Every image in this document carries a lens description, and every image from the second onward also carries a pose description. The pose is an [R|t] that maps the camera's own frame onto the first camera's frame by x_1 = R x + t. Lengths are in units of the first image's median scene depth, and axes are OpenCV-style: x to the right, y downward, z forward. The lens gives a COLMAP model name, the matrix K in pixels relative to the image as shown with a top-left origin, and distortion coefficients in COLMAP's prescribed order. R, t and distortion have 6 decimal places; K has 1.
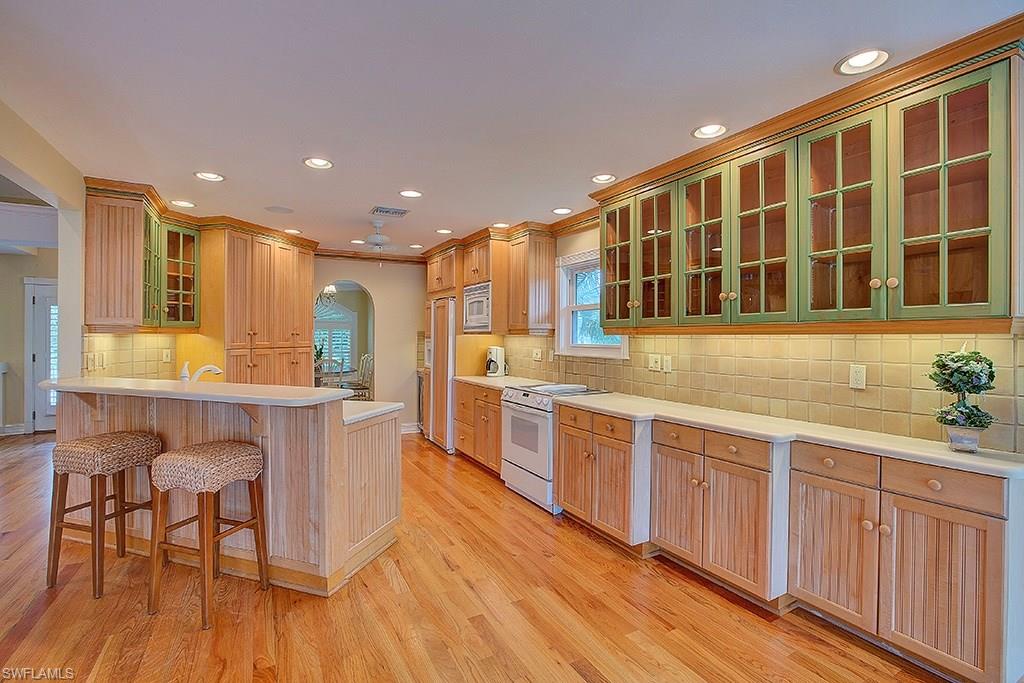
lens RADIAL K [[467.3, 0, 510.6], [0, 467.3, 345.6], [0, 0, 1]] dist [-0.031368, 0.000049]
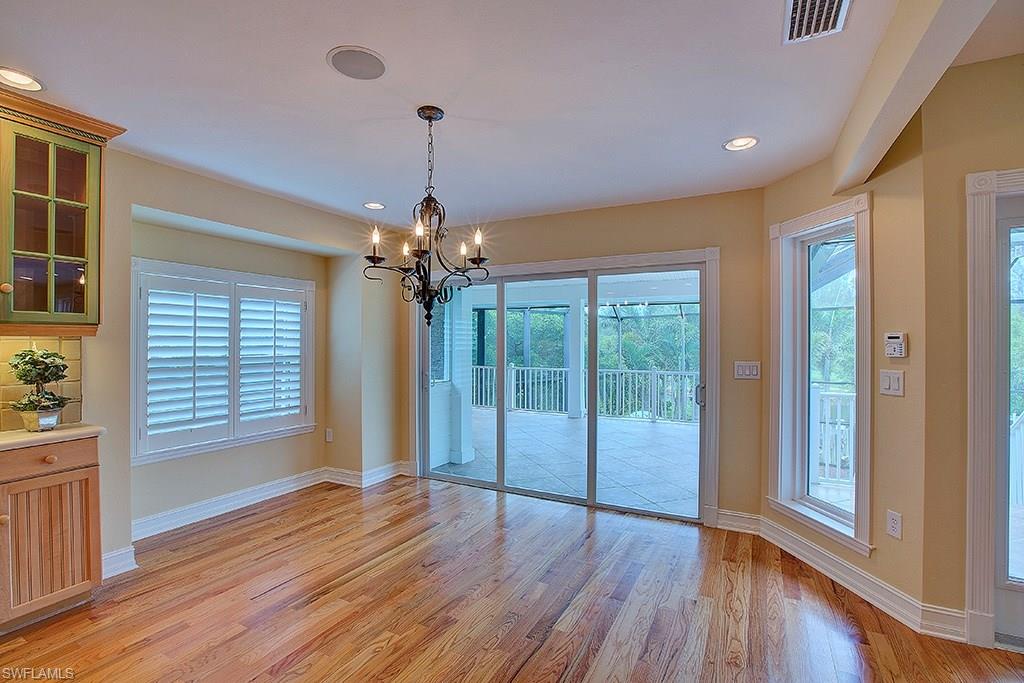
lens RADIAL K [[467.3, 0, 510.2], [0, 467.3, 338.4], [0, 0, 1]] dist [-0.031368, 0.000049]
pose [[-0.557075, -0.000272, 0.830462, -0.738313], [0.010449, 0.999918, 0.007337, -0.014629], [-0.830397, 0.012765, -0.557026, 0.622563]]
